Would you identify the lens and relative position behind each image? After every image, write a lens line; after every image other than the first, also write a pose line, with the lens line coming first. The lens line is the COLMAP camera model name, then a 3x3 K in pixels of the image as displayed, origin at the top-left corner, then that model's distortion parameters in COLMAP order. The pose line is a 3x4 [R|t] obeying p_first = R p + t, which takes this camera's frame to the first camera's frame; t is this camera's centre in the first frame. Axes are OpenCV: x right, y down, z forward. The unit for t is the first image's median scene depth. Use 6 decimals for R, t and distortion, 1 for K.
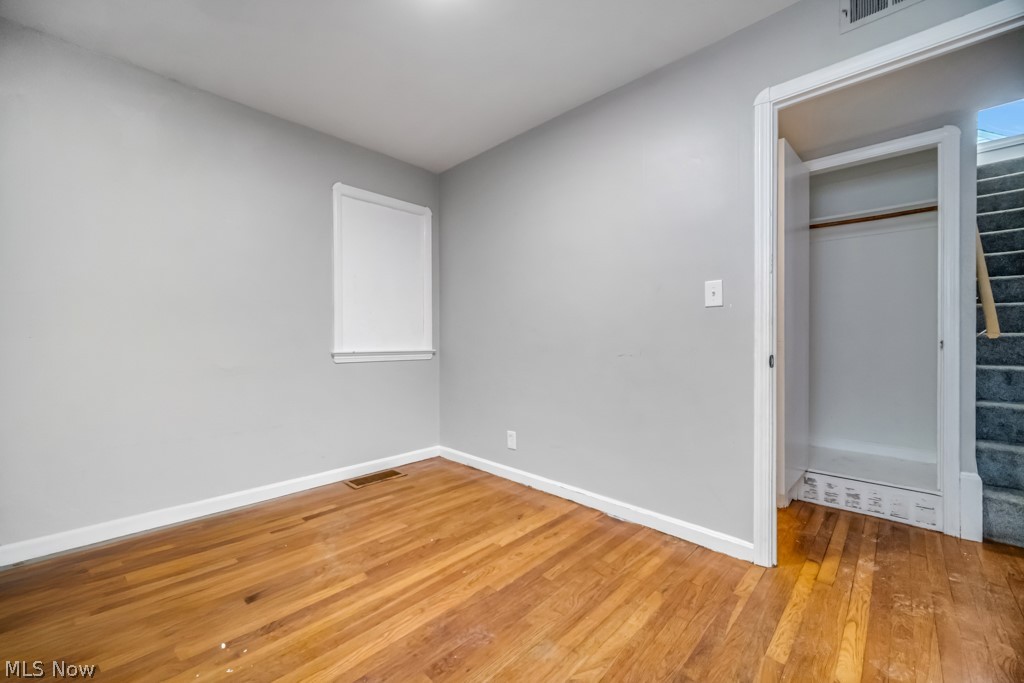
lens RADIAL K [[401.0, 0, 511.0], [0, 401.0, 340.8], [0, 0, 1]] dist [-0.001596, -0.000036]
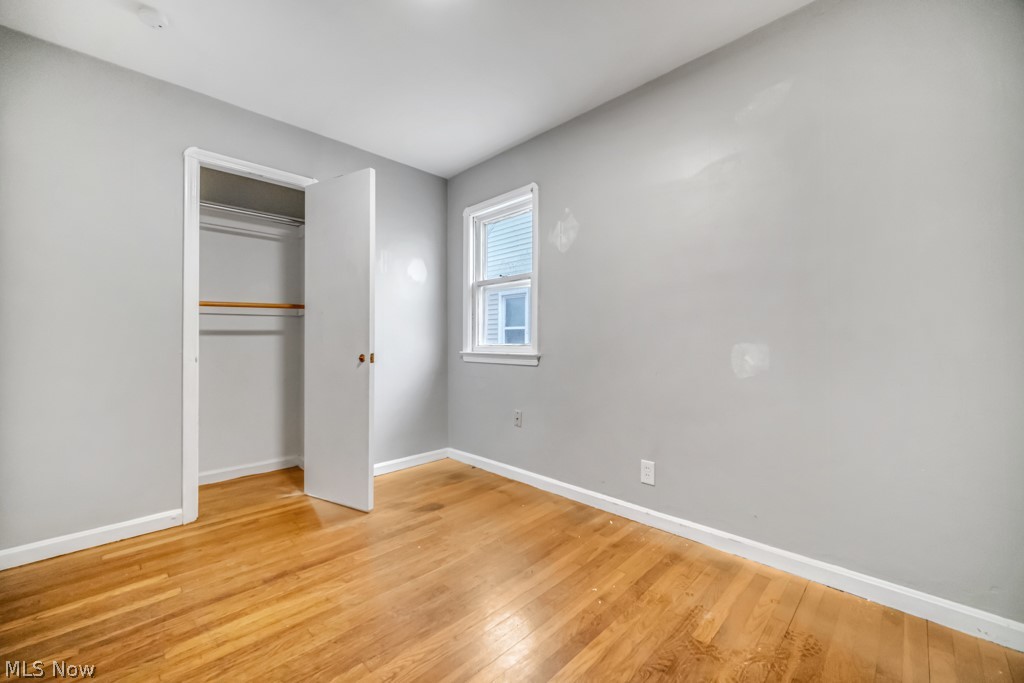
lens RADIAL K [[401.0, 0, 513.0], [0, 401.0, 341.0], [0, 0, 1]] dist [-0.001596, -0.000036]
pose [[-0.999795, 0.001286, 0.020188, -0.394813], [0.001361, 0.999992, 0.003663, -0.010859], [-0.020183, 0.003690, -0.999789, 2.024606]]
